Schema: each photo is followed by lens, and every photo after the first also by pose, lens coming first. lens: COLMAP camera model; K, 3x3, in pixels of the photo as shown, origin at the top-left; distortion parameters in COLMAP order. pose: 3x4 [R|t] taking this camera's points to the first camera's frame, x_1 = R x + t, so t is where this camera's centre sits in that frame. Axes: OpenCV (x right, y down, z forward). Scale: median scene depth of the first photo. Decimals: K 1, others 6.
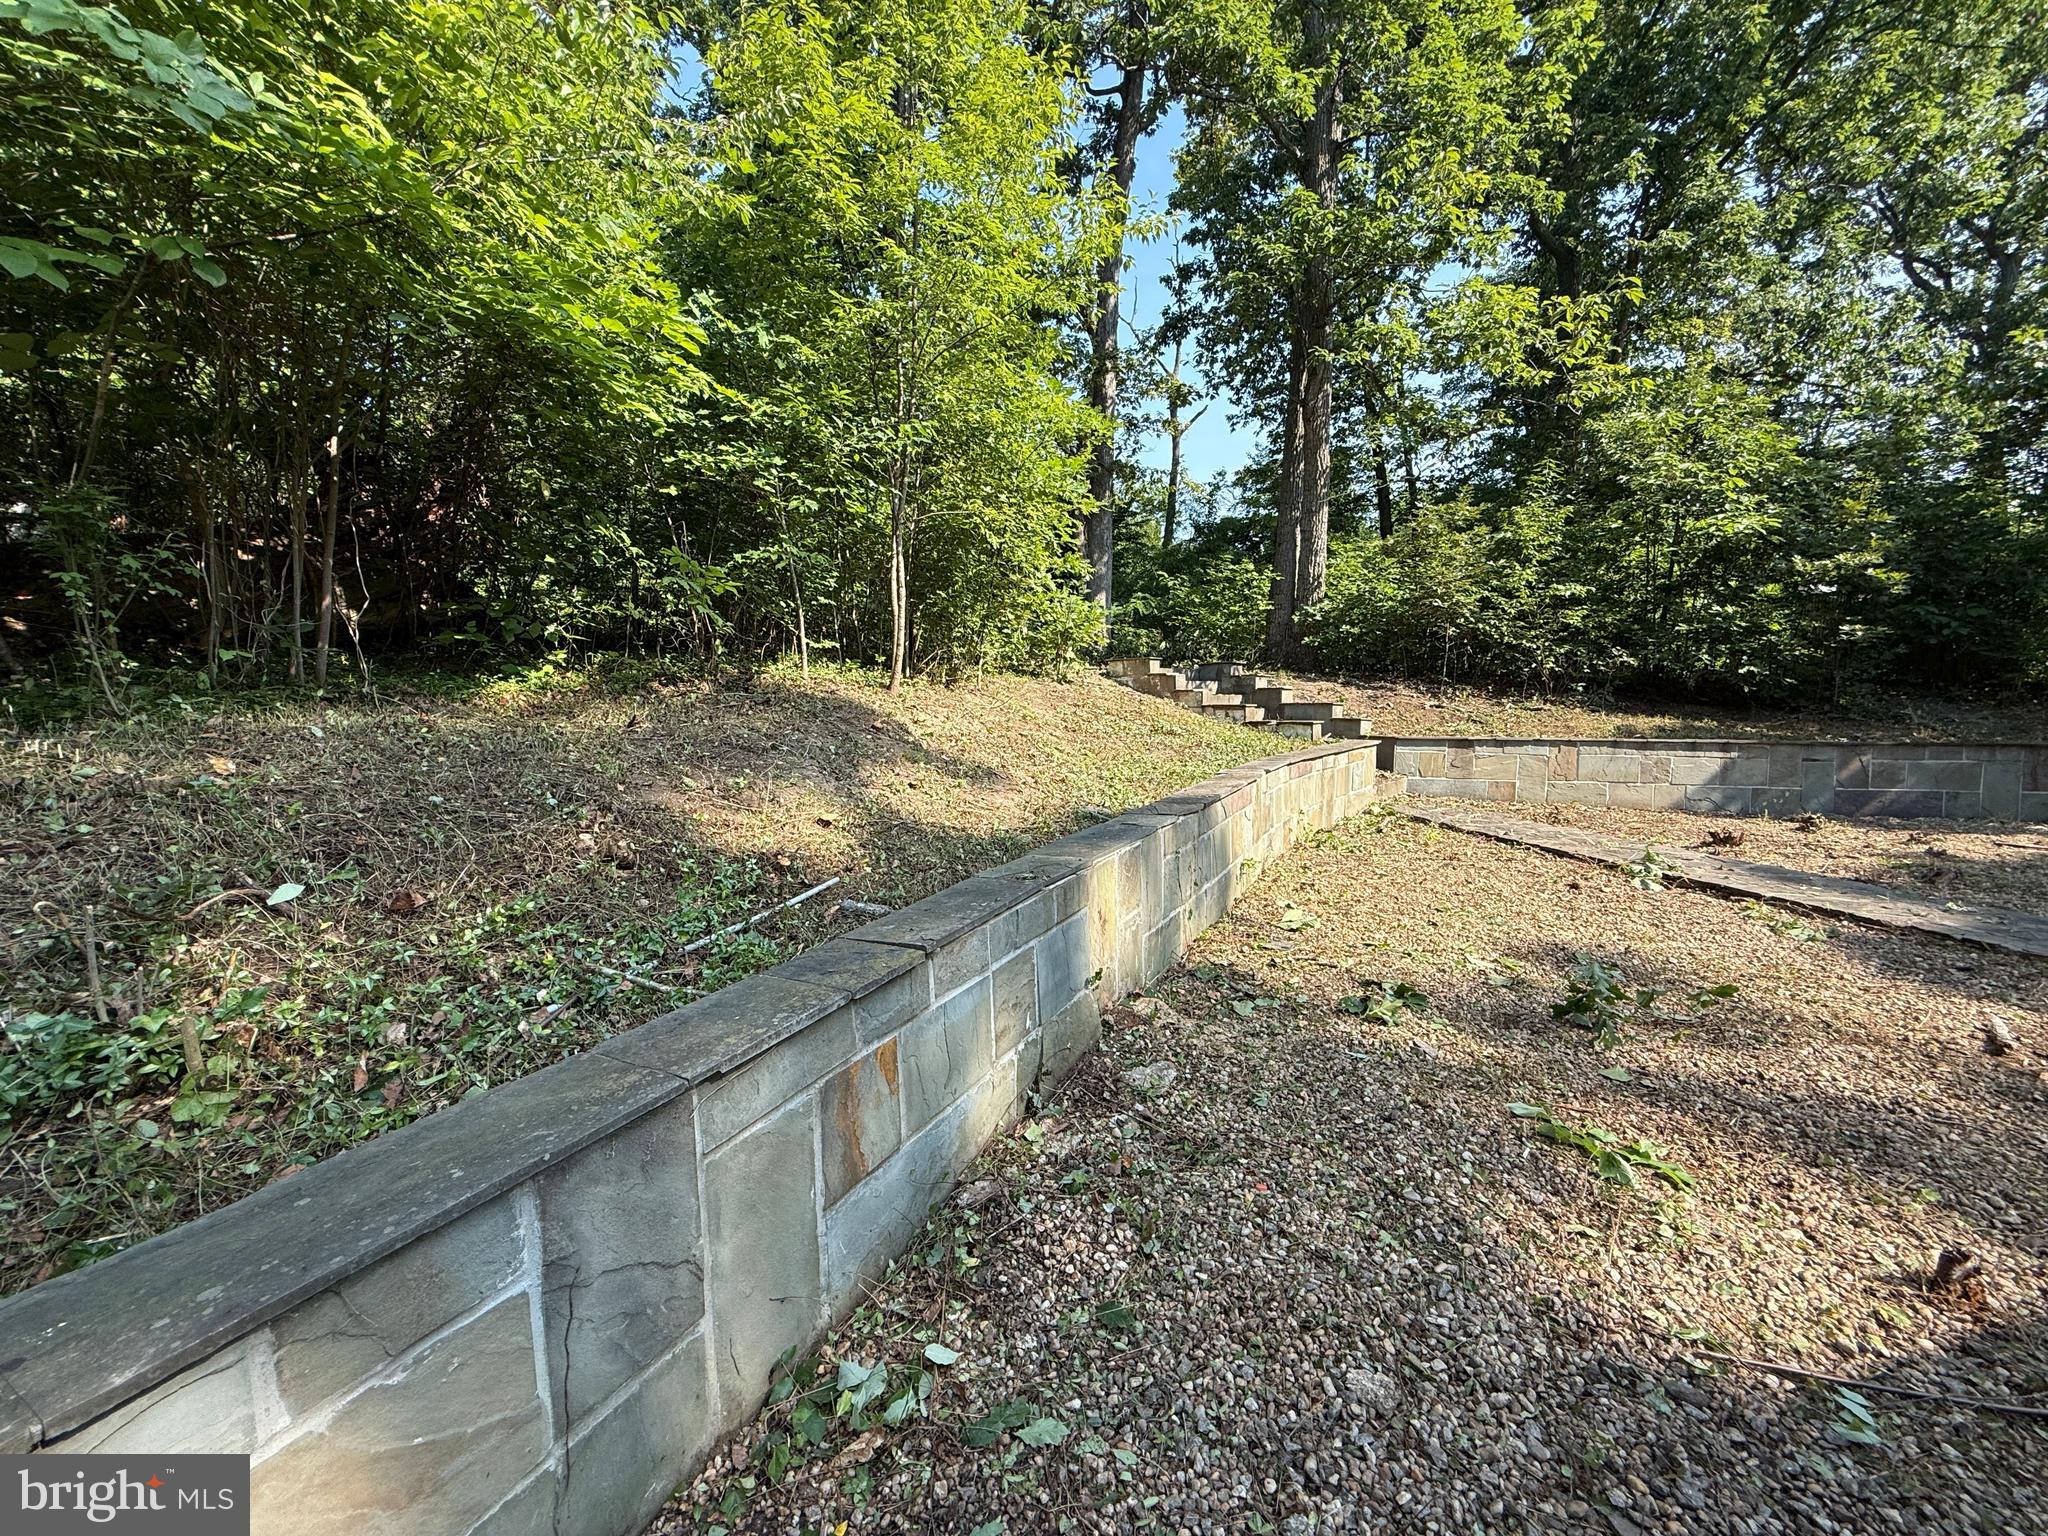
lens RADIAL K [[810.9, 0, 1021.9], [0, 810.9, 771.9], [0, 0, 1]] dist [0.002091, 0.000179]
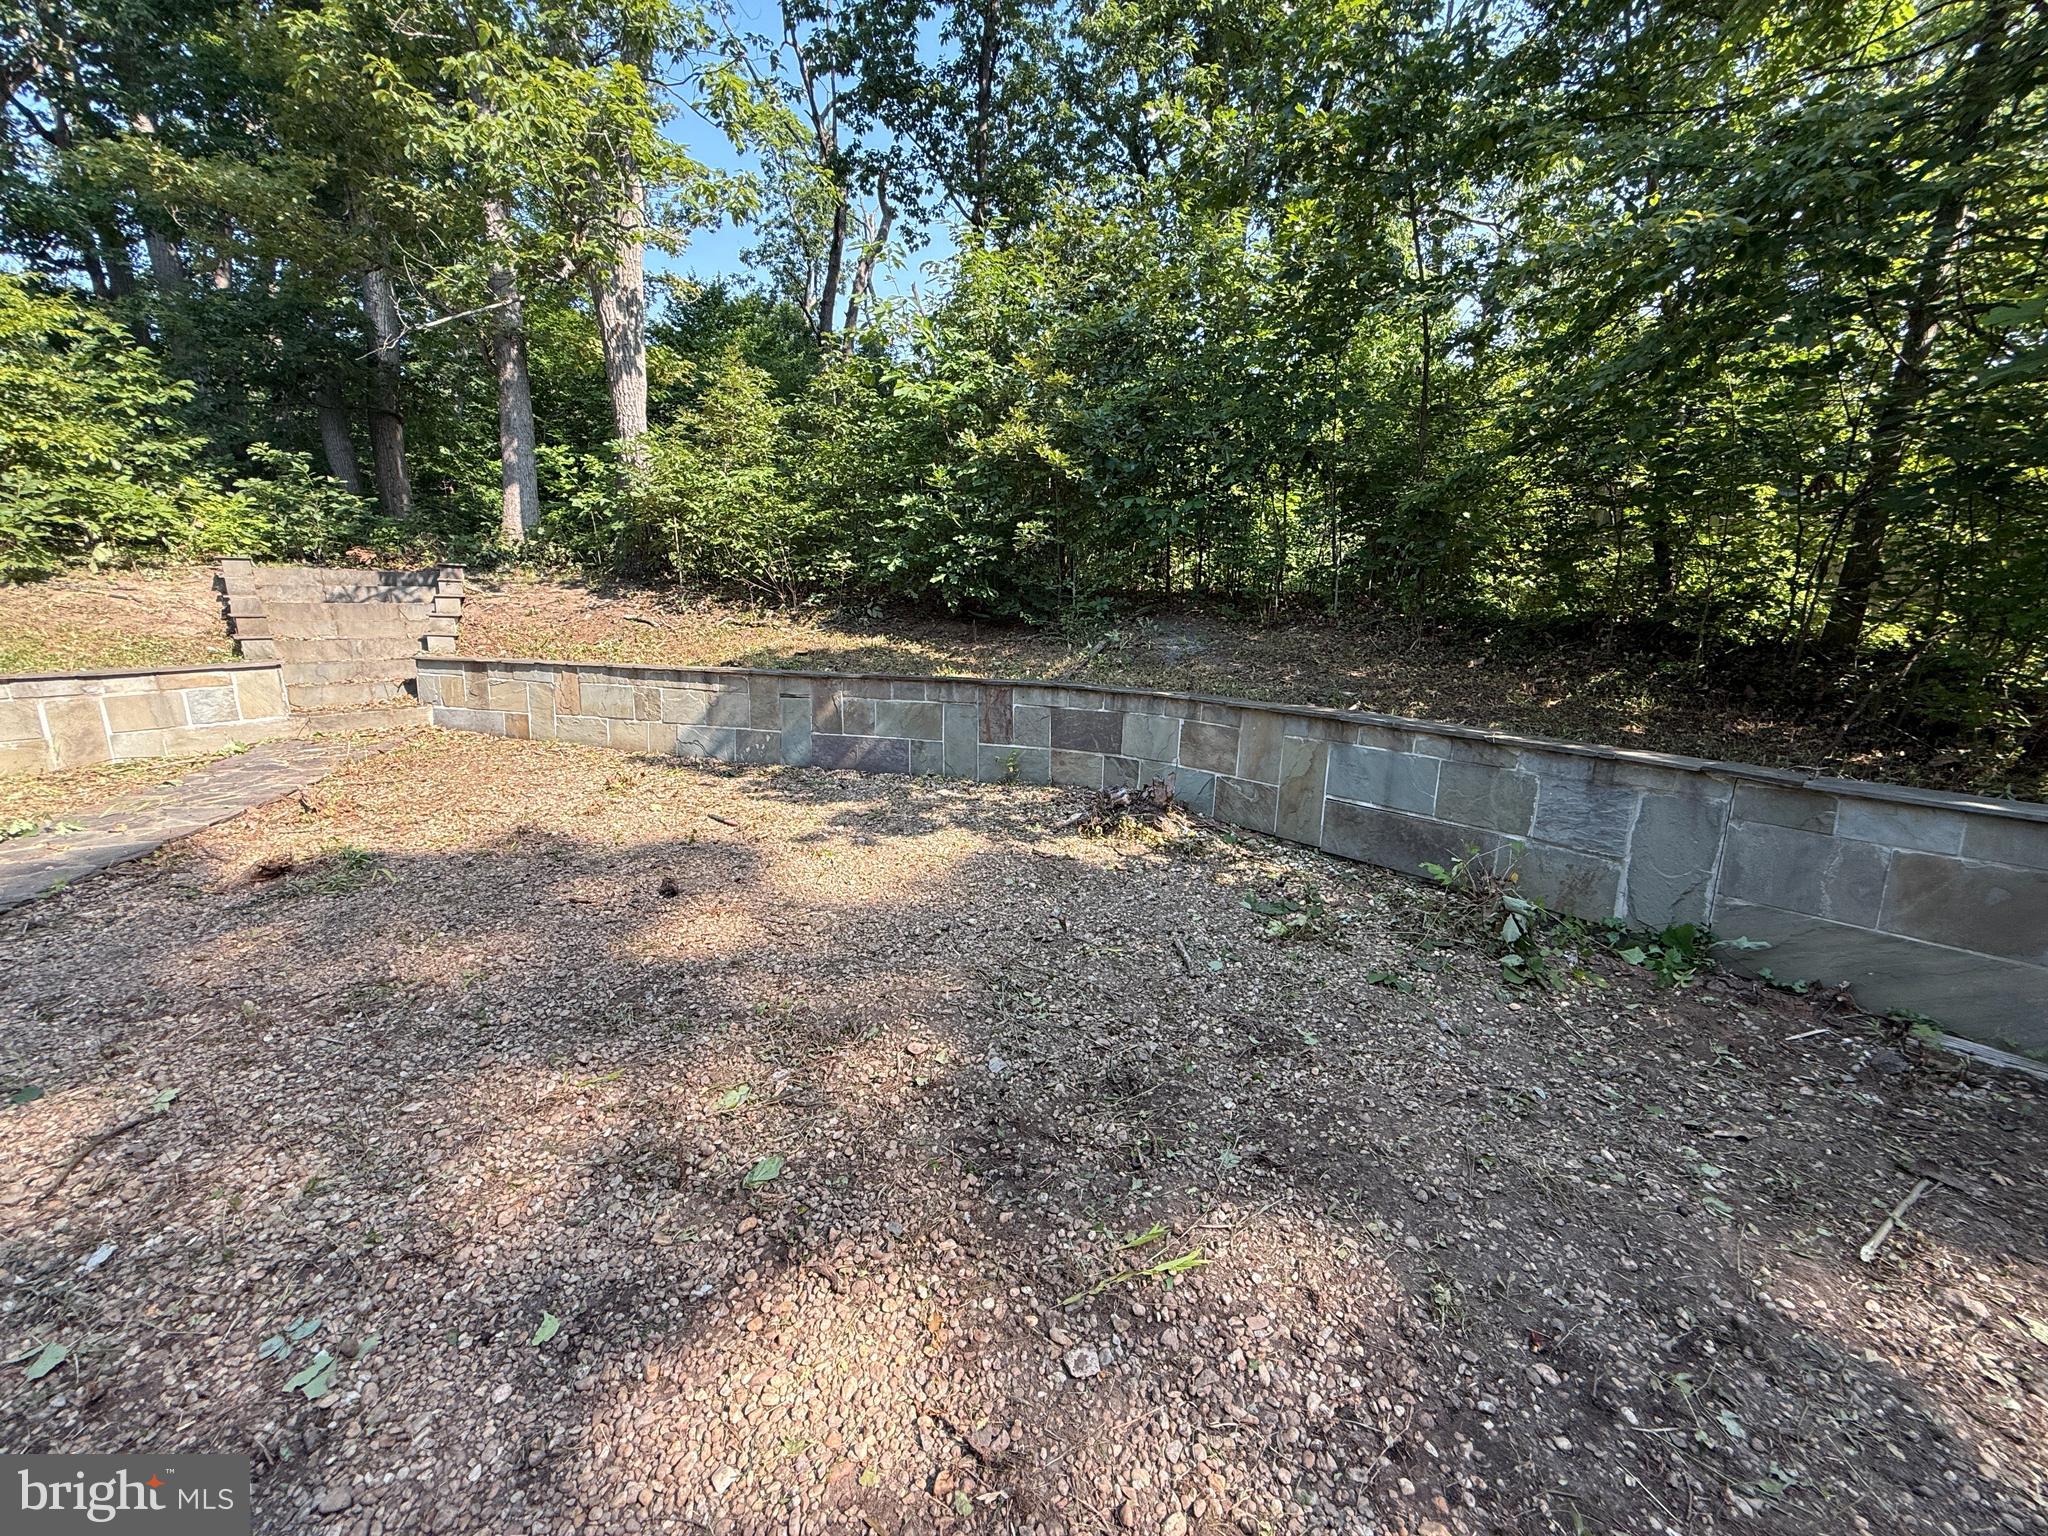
lens RADIAL K [[810.9, 0, 1020.9], [0, 810.9, 762.2], [0, 0, 1]] dist [0.002091, 0.000179]
pose [[0.998023, 0.022203, -0.058801, 1.165258], [-0.015714, 0.993962, 0.108597, -0.037516], [0.060857, -0.107459, 0.992345, 0.213728]]
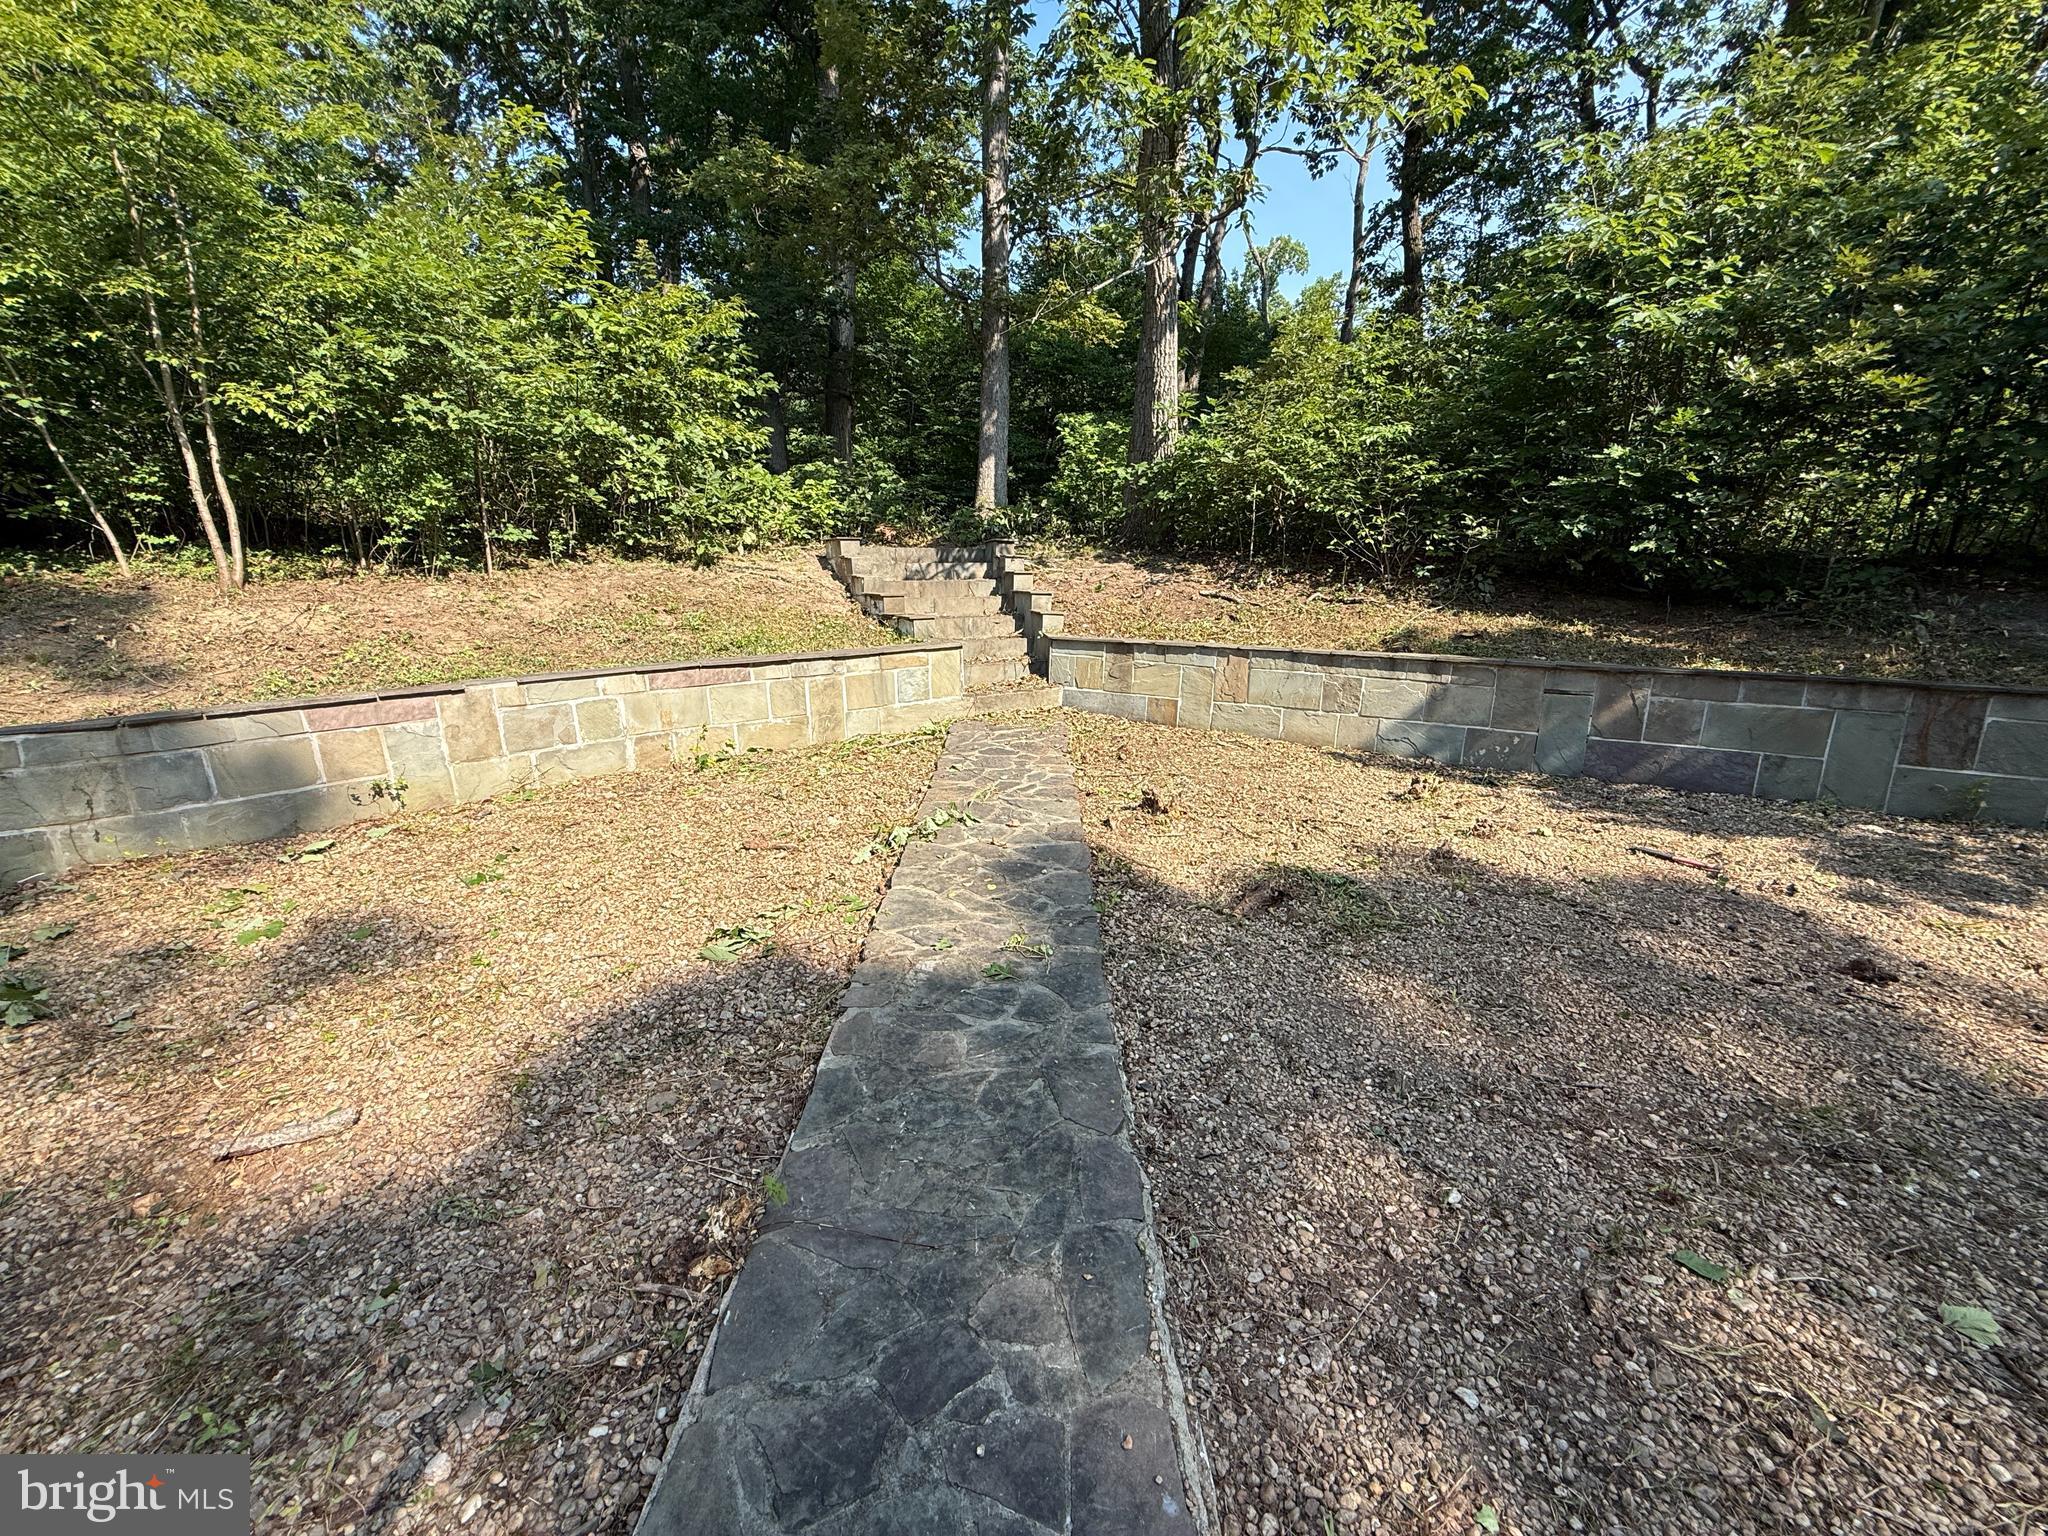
lens RADIAL K [[810.9, 0, 1023.8], [0, 810.9, 763.1], [0, 0, 1]] dist [0.002091, 0.000179]
pose [[0.947845, 0.075169, -0.309740, 0.720591], [-0.026427, 0.986980, 0.158655, -0.048056], [0.317633, -0.142195, 0.937491, 0.219548]]
